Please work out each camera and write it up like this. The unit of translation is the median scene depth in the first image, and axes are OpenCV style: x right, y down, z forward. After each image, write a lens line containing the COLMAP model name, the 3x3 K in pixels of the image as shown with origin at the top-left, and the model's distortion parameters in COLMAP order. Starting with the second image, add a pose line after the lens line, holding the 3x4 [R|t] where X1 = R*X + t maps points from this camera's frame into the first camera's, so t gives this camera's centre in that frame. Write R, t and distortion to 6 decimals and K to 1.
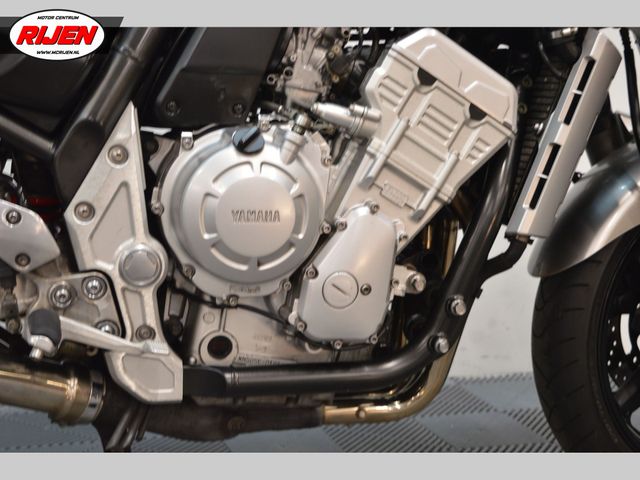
lens RADIAL K [[1079.8, 0, 319.4], [0, 1079.8, 239.5], [0, 0, 1]] dist [-0.005589, 0.000000]
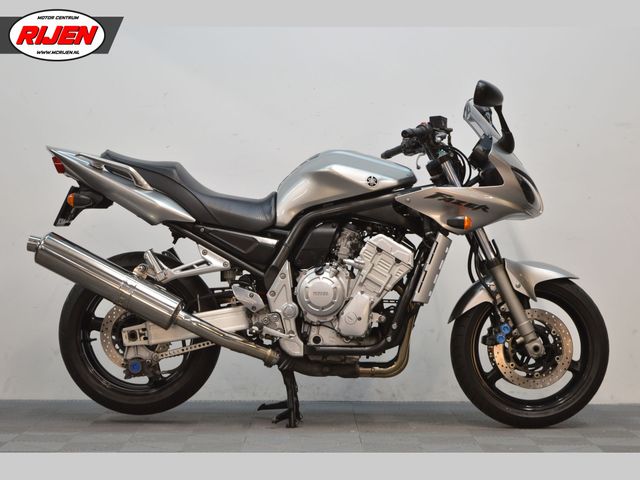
lens RADIAL K [[1434.0, 0, 320.0], [0, 1434.0, 241.1], [0, 0, 1]] dist [0.267289, 0.000000]
pose [[0.945774, -0.026592, -0.323734, 1.270574], [-0.020215, 0.989893, -0.140370, 0.404993], [0.324194, 0.139303, 0.935678, -2.901186]]
